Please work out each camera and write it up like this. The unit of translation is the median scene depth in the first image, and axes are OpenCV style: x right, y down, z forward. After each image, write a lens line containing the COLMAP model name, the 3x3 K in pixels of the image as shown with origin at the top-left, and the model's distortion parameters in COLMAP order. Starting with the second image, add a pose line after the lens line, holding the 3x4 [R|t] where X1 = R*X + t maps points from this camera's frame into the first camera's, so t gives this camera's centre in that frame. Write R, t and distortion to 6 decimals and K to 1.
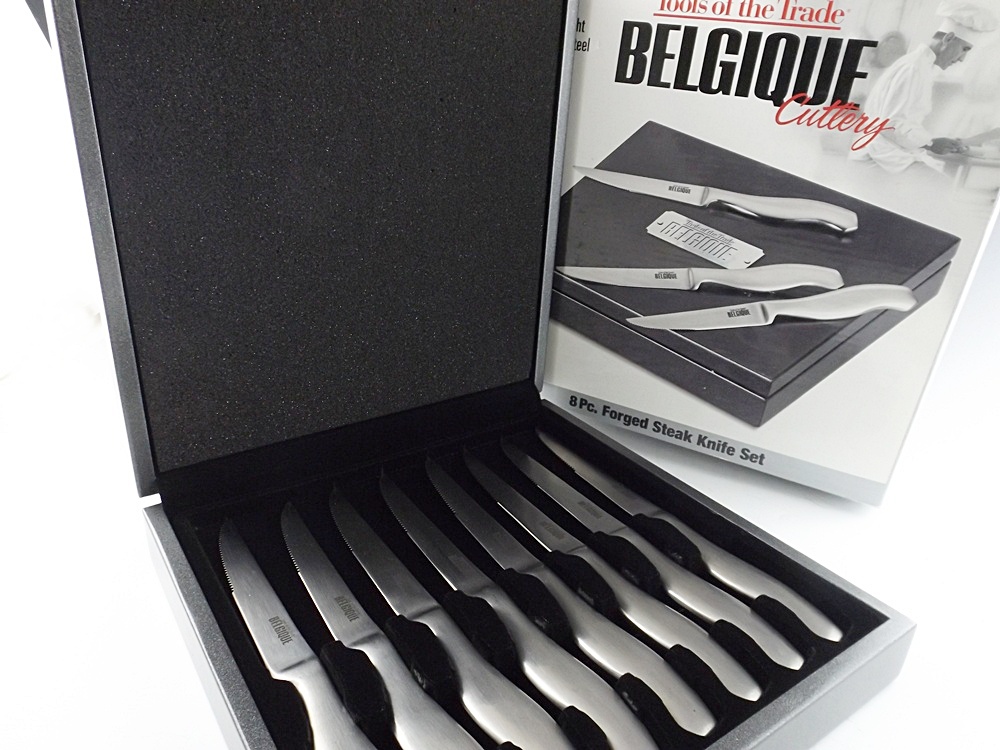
lens RADIAL K [[742.7, 0, 496.0], [0, 742.7, 370.5], [0, 0, 1]] dist [0.024667, -0.022685]
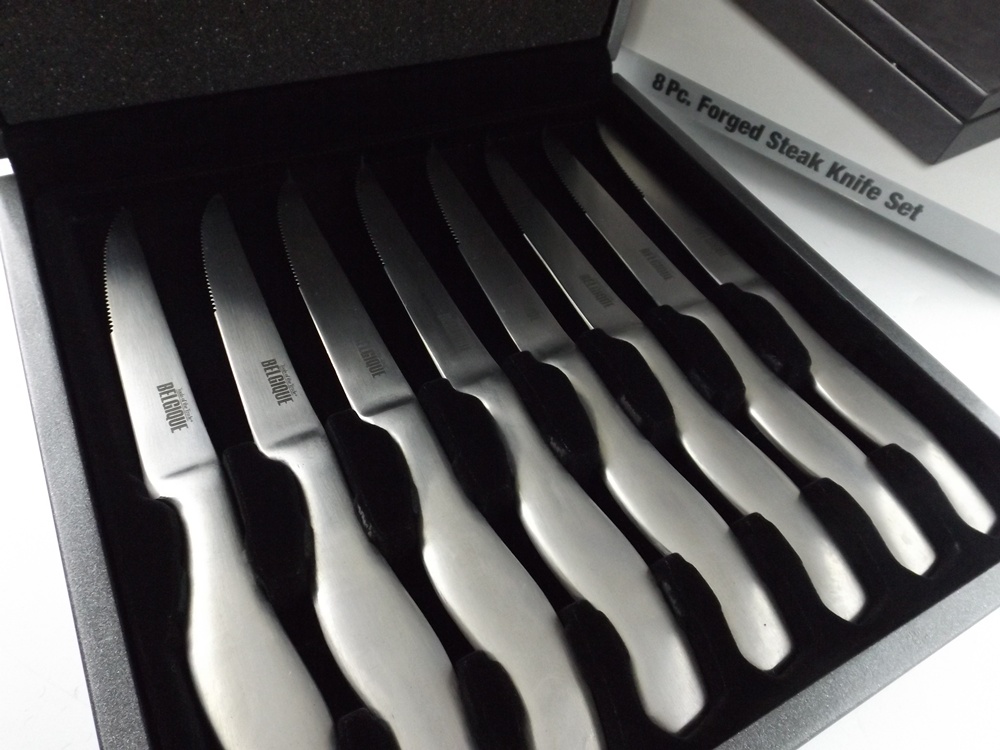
lens RADIAL K [[742.7, 0, 485.9], [0, 742.7, 388.4], [0, 0, 1]] dist [0.024667, -0.022685]
pose [[0.989576, 0.143129, -0.015947, -0.000902], [-0.120254, 0.882155, 0.455348, -0.003510], [0.079241, -0.448683, 0.890171, 0.280788]]
